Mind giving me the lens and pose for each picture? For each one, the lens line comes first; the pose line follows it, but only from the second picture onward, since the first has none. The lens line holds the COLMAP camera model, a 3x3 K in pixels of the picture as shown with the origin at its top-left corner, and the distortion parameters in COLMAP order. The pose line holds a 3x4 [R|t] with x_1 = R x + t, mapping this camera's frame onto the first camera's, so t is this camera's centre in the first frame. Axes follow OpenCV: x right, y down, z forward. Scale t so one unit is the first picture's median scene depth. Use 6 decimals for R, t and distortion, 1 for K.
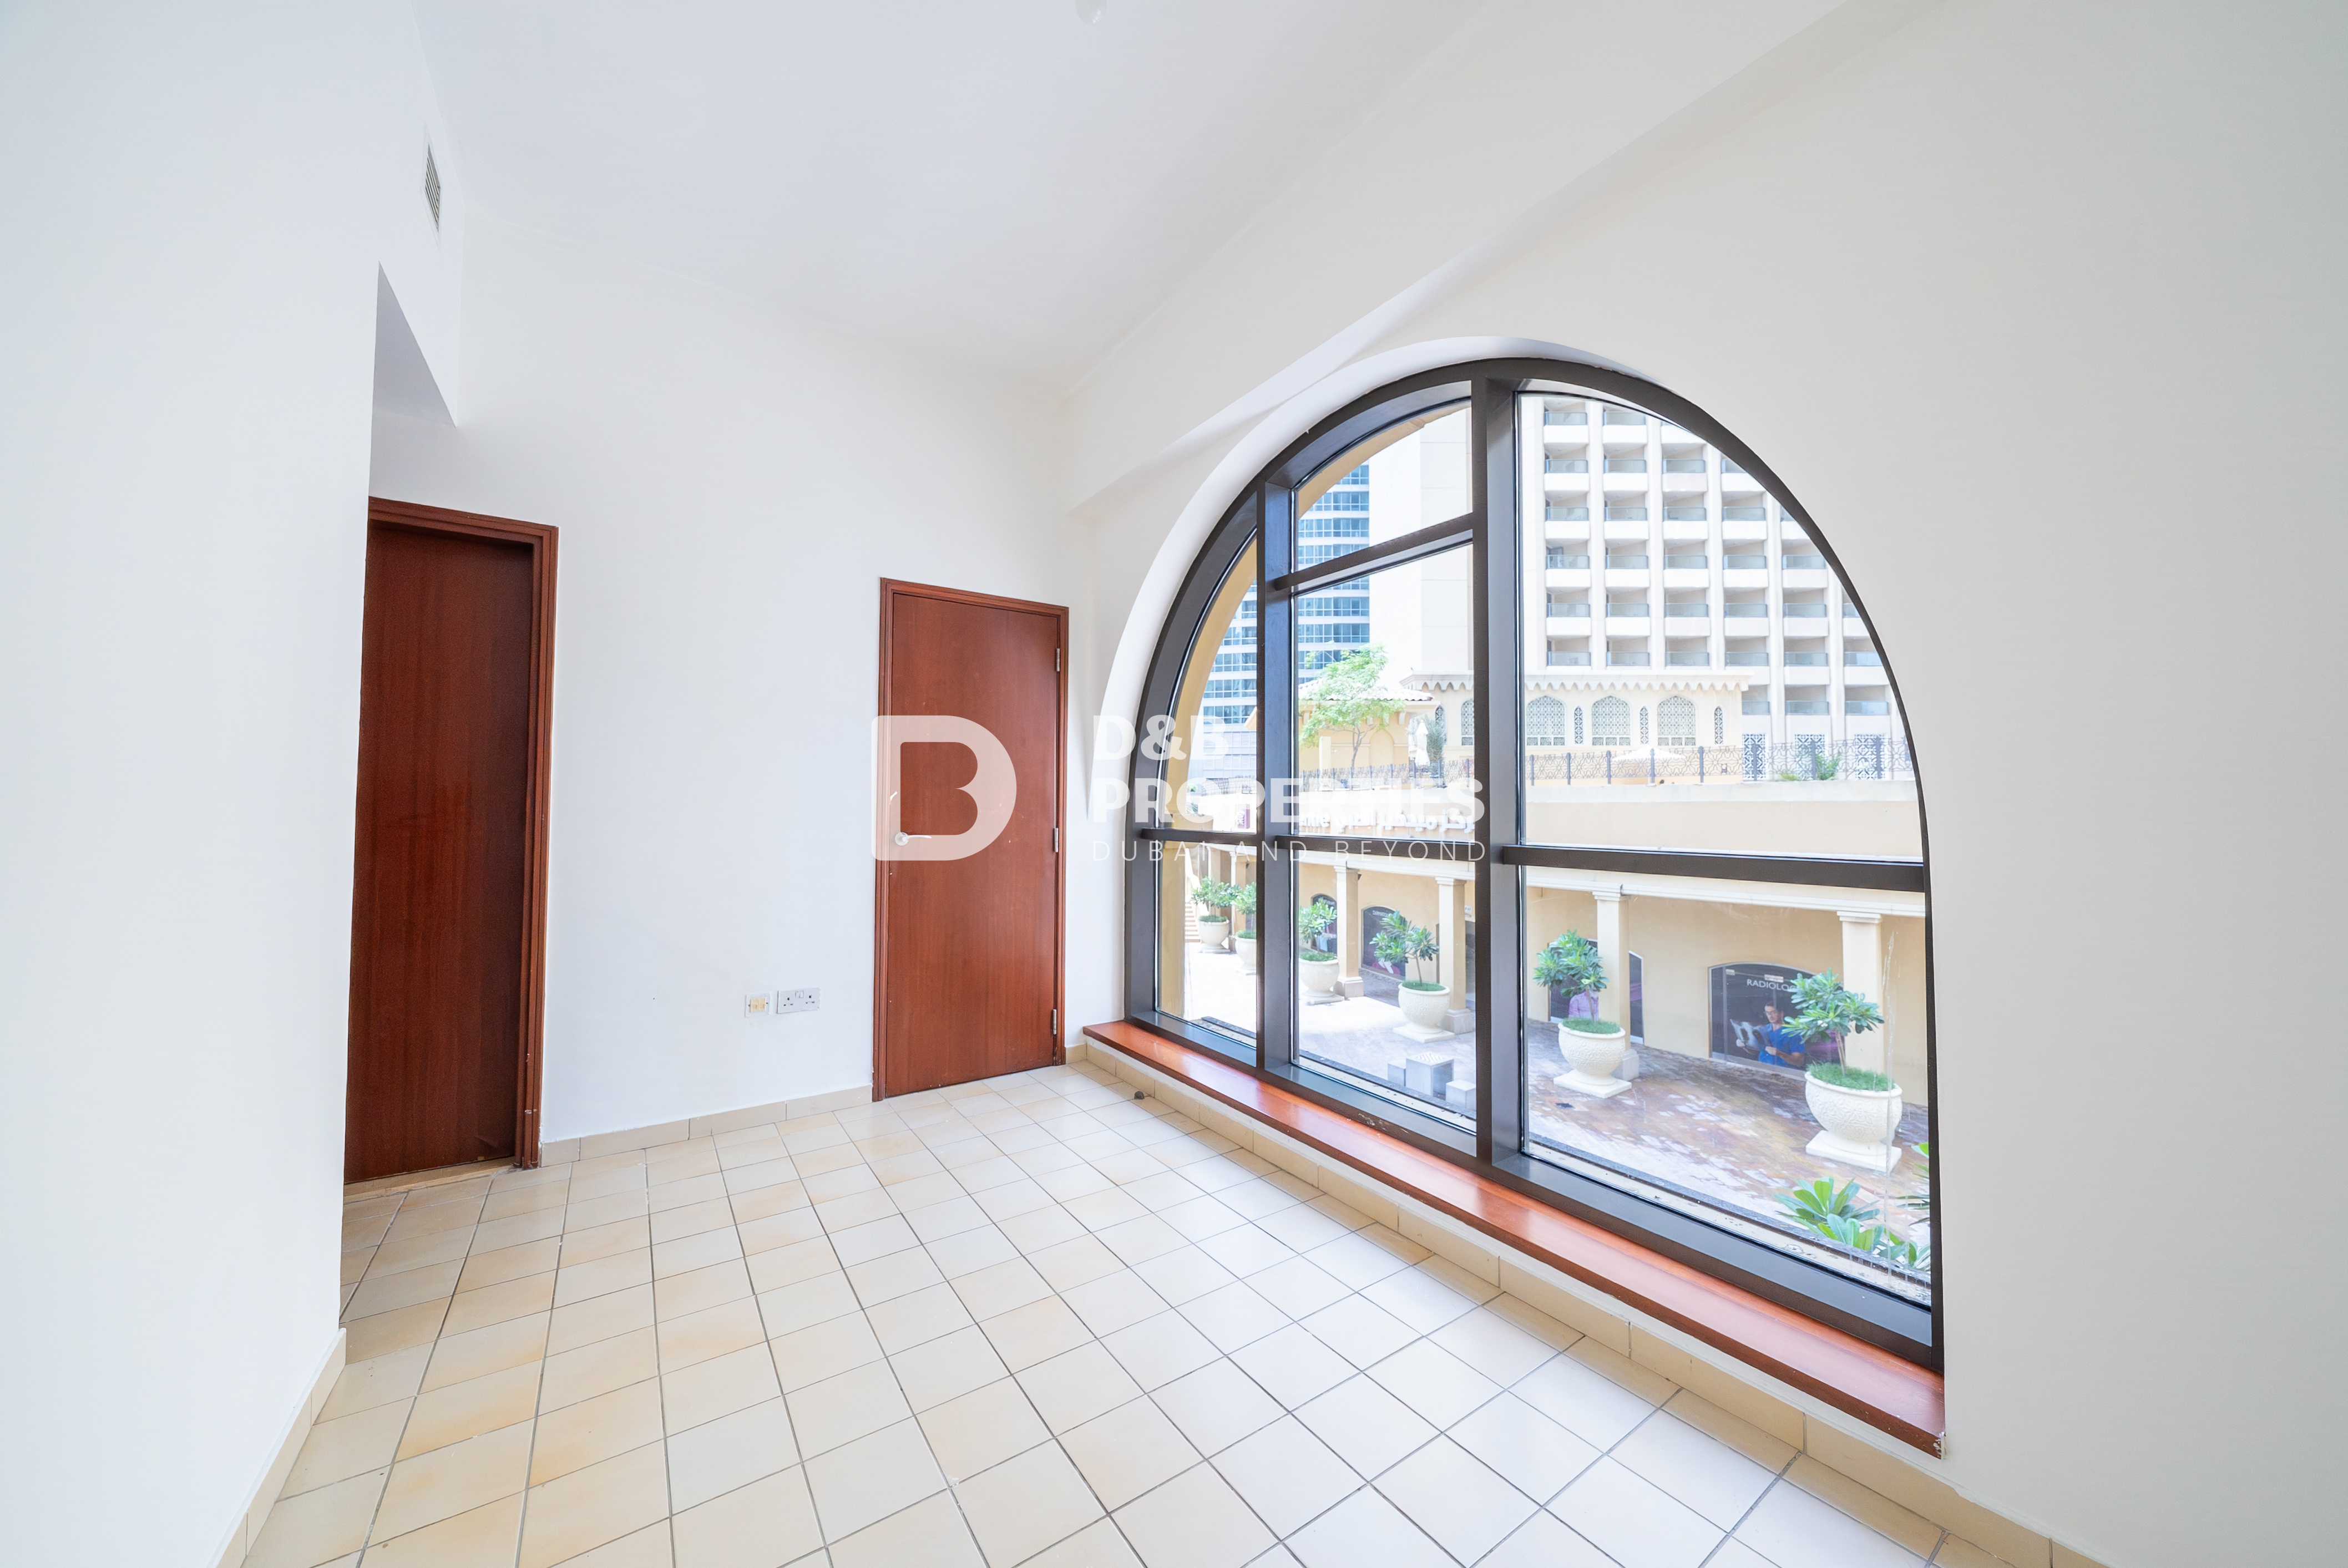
lens RADIAL K [[812.4, 0, 1182.3], [0, 812.4, 780.2], [0, 0, 1]] dist [-0.007148, -0.000007]
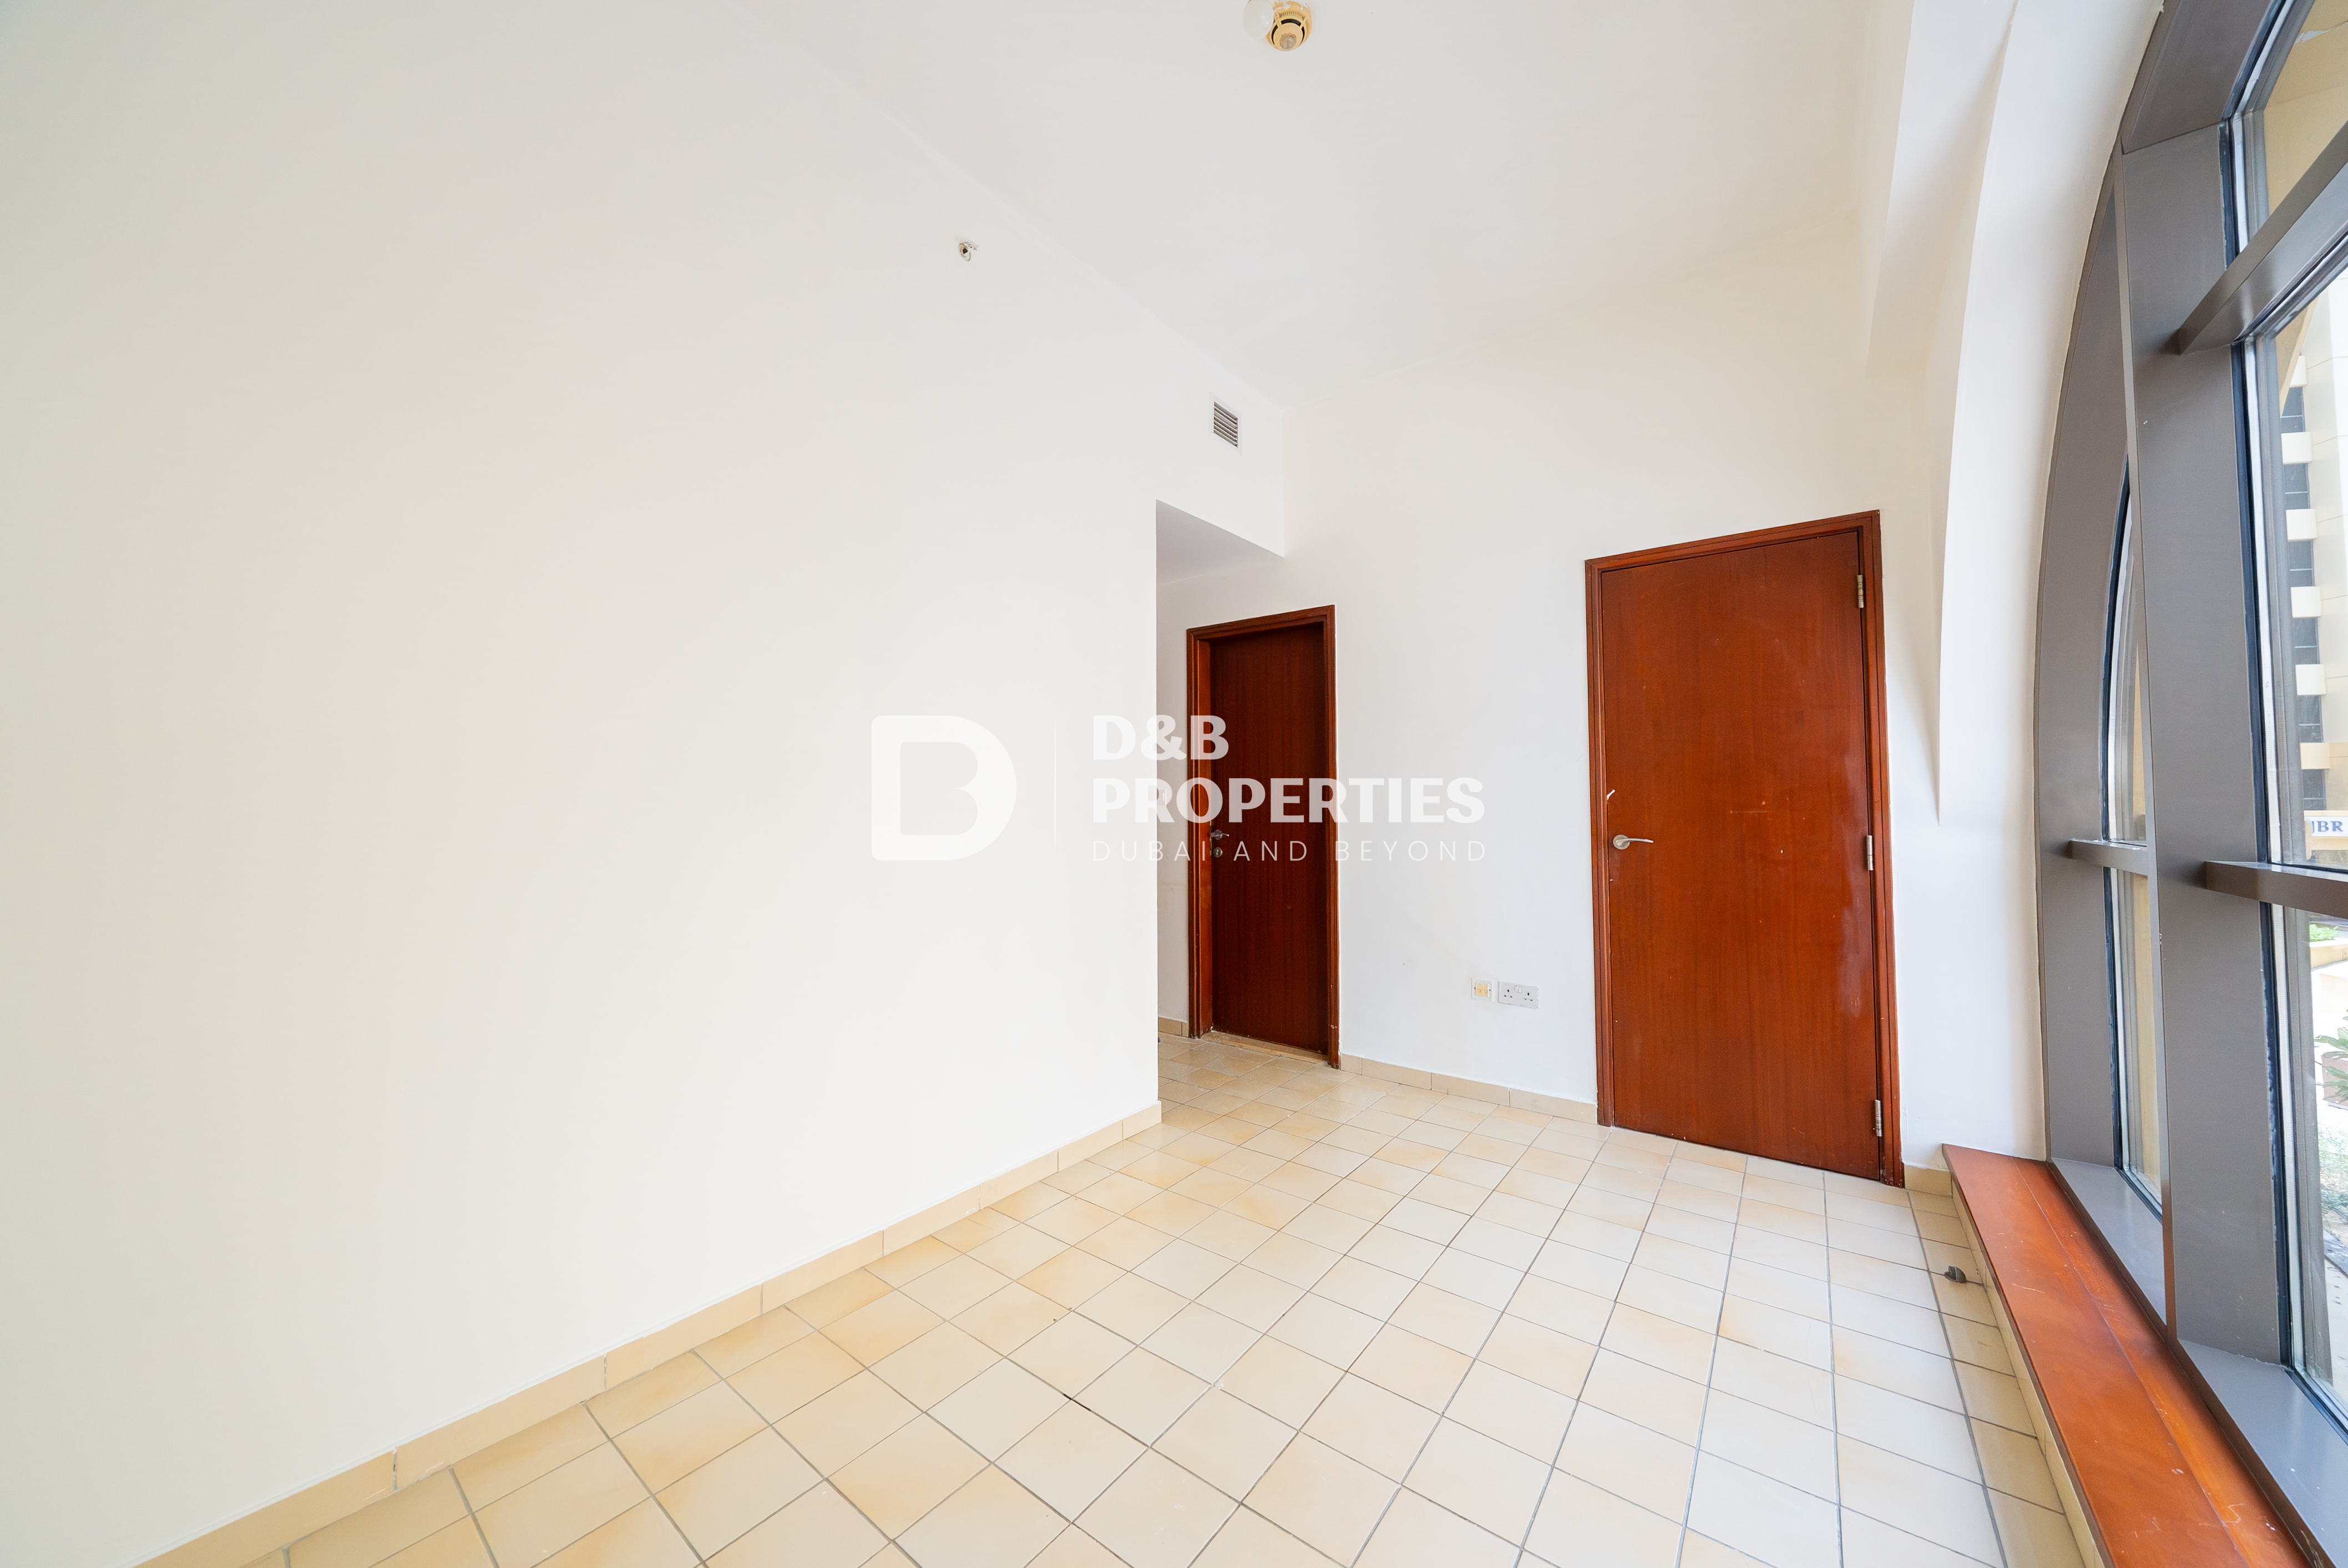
lens RADIAL K [[812.4, 0, 1182.3], [0, 812.4, 780.2], [0, 0, 1]] dist [-0.007148, -0.000007]
pose [[0.302195, -0.033949, -0.952641, 0.384970], [0.037623, 0.999012, -0.023667, 0.007031], [0.952503, -0.028689, 0.303174, 0.283529]]
